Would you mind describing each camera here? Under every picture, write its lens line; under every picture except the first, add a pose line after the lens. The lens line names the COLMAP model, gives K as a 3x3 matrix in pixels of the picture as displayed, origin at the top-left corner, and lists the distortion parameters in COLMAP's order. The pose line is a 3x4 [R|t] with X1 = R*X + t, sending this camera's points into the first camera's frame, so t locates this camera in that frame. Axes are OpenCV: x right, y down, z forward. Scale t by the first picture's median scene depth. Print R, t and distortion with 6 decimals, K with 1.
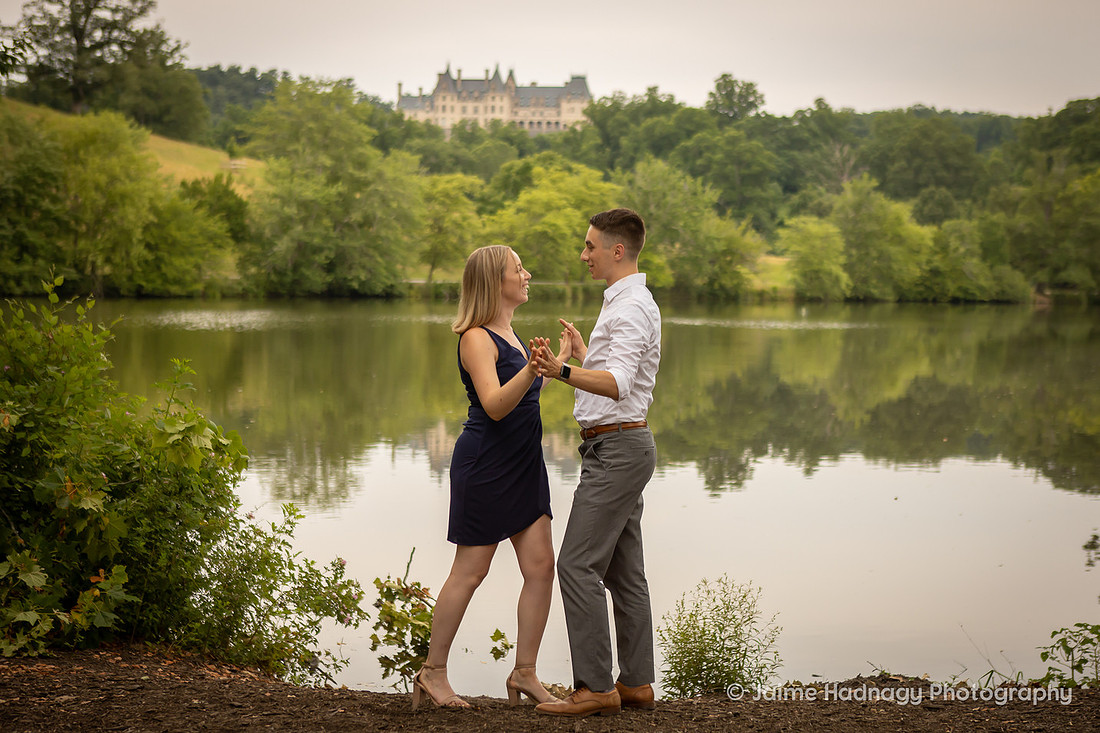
lens RADIAL K [[2120.2, 0, 623.3], [0, 2120.2, 364.2], [0, 0, 1]] dist [0.099378, 0.000000]
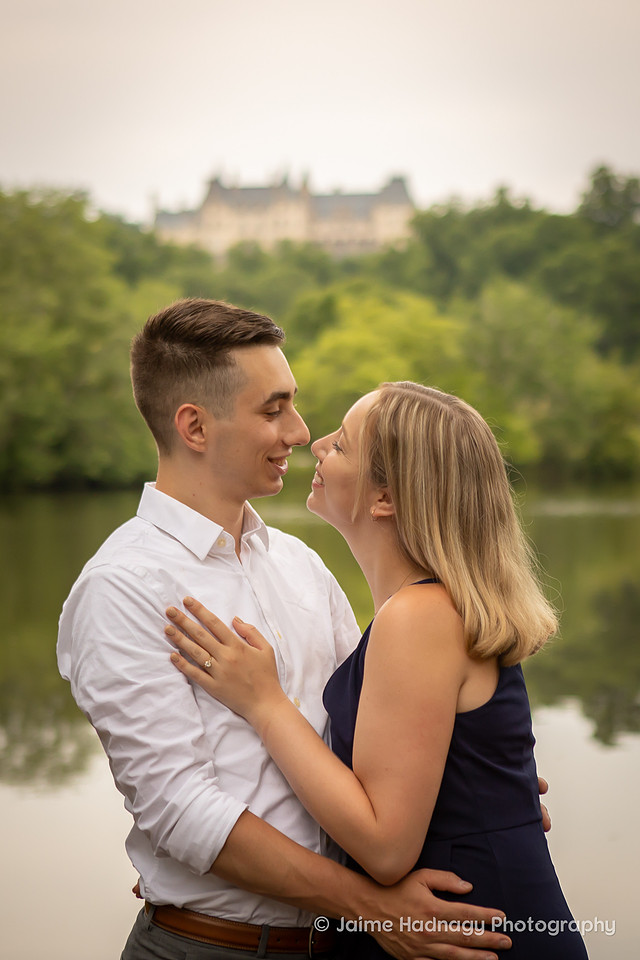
lens RADIAL K [[1934.4, 0, 350.9], [0, 1934.4, 518.1], [0, 0, 1]] dist [0.125893, 0.000000]
pose [[0.998499, -0.028049, -0.047043, -0.009557], [0.027573, 0.999562, -0.010745, -0.012004], [0.047324, 0.009432, 0.998835, 0.347035]]
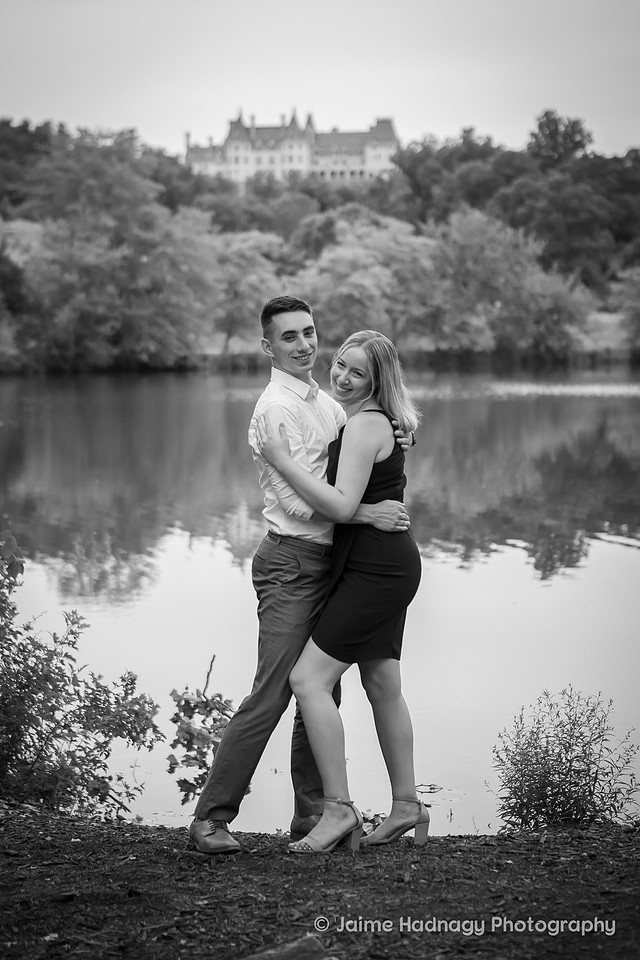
lens RADIAL K [[2272.7, 0, 332.2], [0, 2272.7, 461.0], [0, 0, 1]] dist [0.287785, 0.000000]
pose [[0.998663, -0.023290, -0.046159, -0.001745], [0.023871, 0.999642, 0.012072, -0.002851], [0.045861, -0.013158, 0.998861, 0.027304]]
